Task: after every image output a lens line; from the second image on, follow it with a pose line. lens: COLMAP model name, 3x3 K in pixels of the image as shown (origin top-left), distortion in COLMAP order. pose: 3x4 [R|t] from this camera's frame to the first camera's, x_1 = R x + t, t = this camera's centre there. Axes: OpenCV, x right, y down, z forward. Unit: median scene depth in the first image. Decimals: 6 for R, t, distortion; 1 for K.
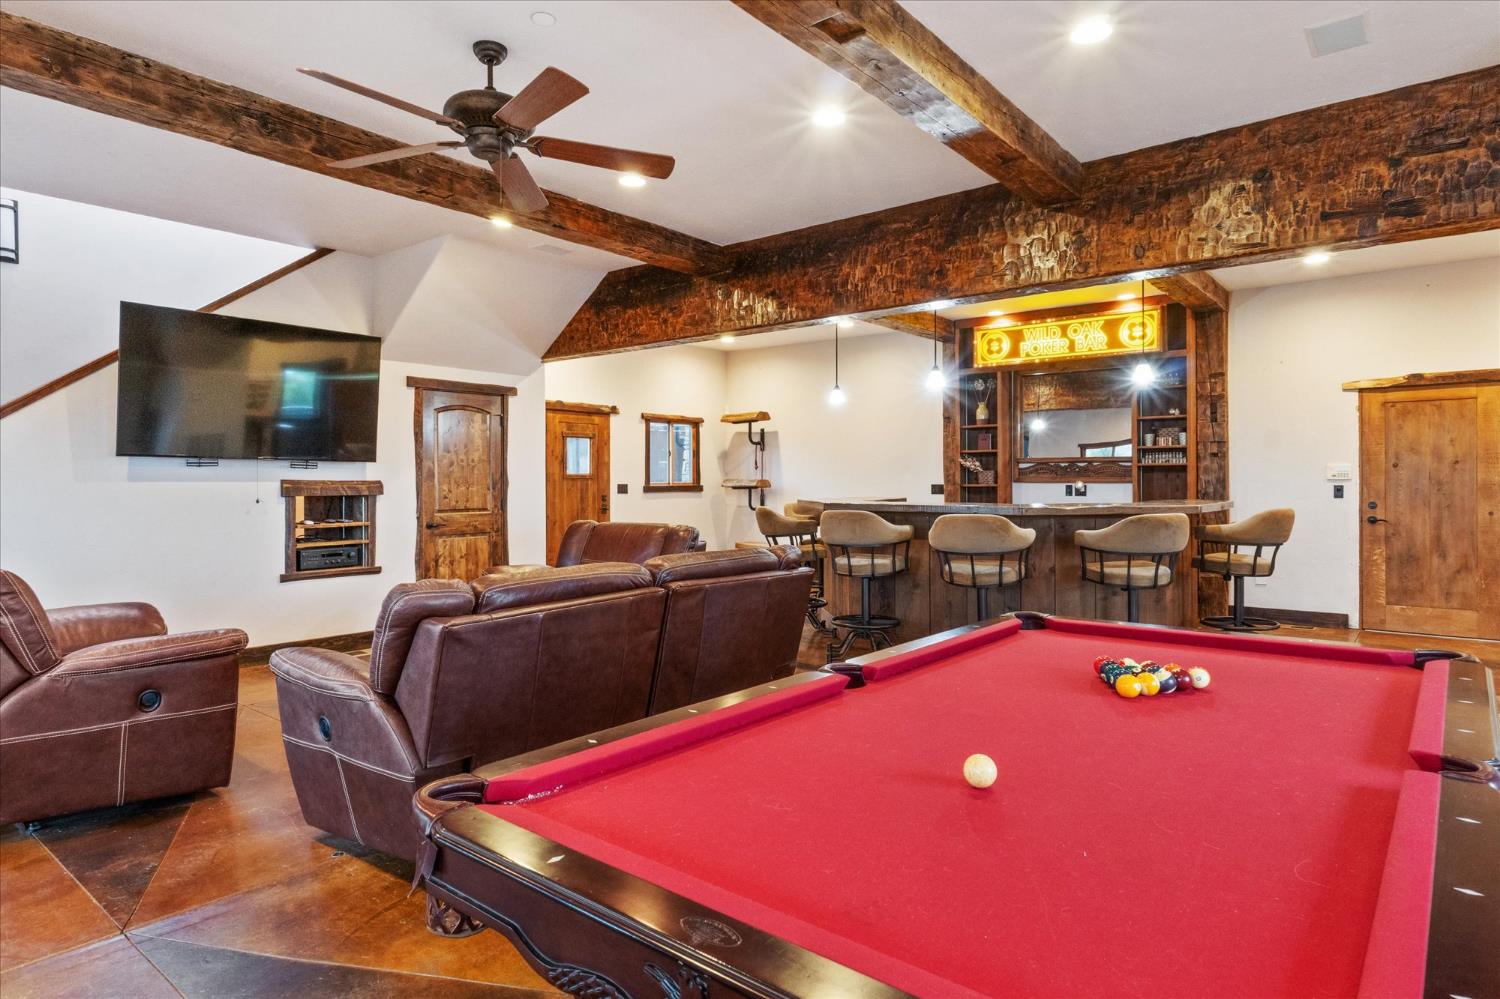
lens RADIAL K [[854.6, 0, 755.1], [0, 854.6, 485.2], [0, 0, 1]] dist [-0.005526, 0.000372]
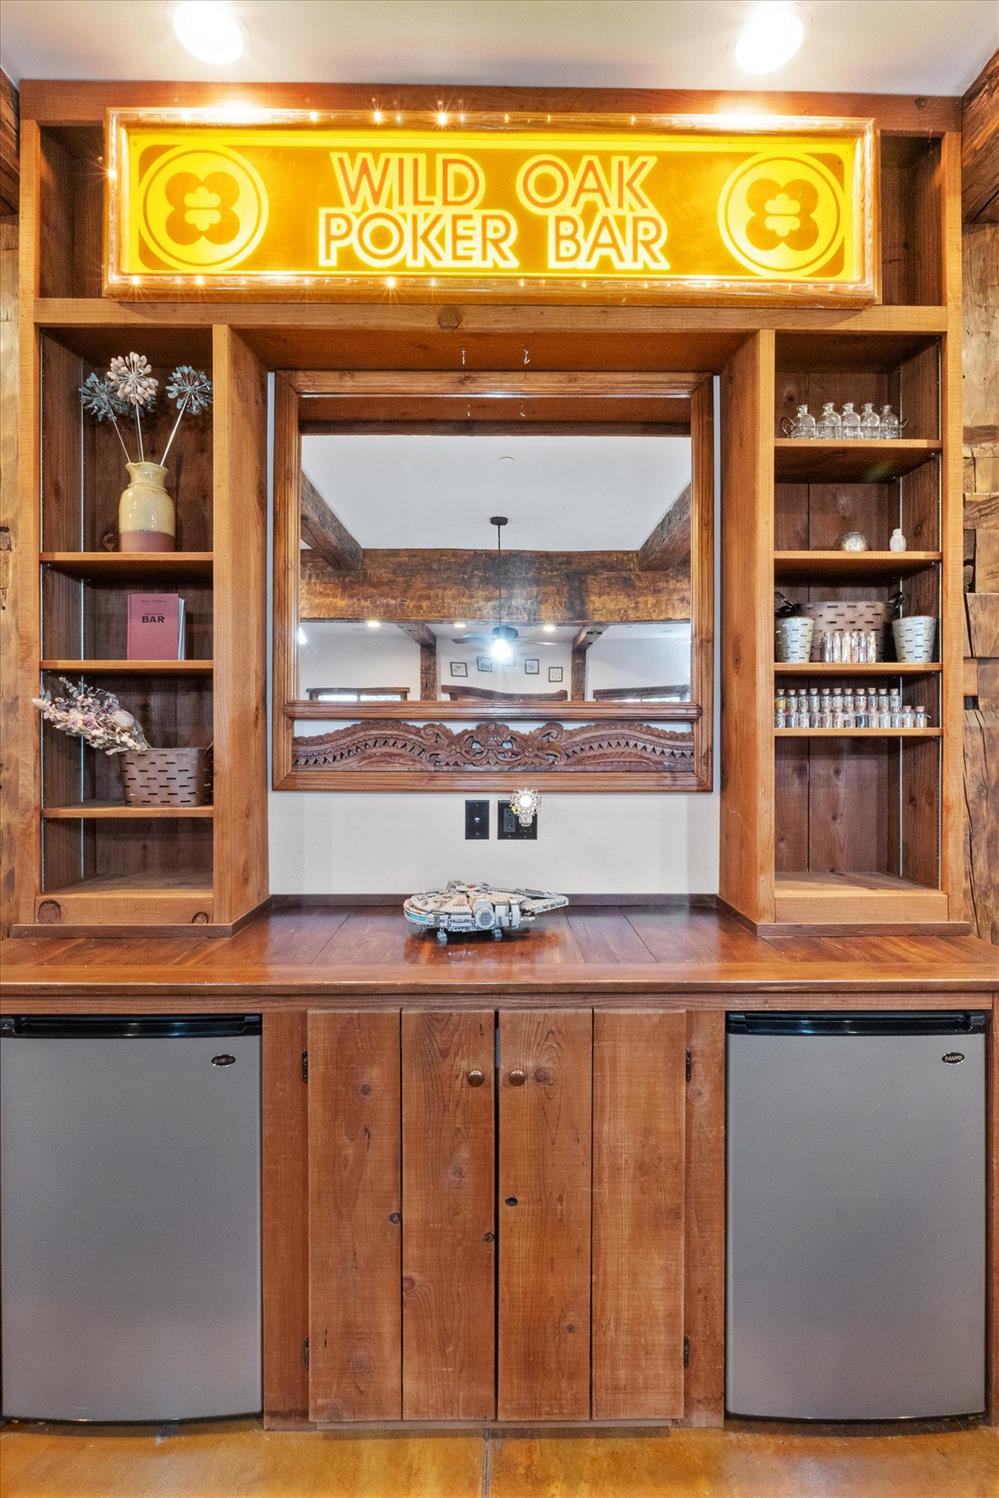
lens RADIAL K [[800.2, 0, 510.2], [0, 800.2, 749.2], [0, 0, 1]] dist [0.005042, 0.000425]
pose [[0.780602, 0.001582, 0.625027, 0.208930], [0.001254, 0.999991, -0.004098, -0.015908], [-0.625027, 0.003983, 0.780593, 0.774837]]
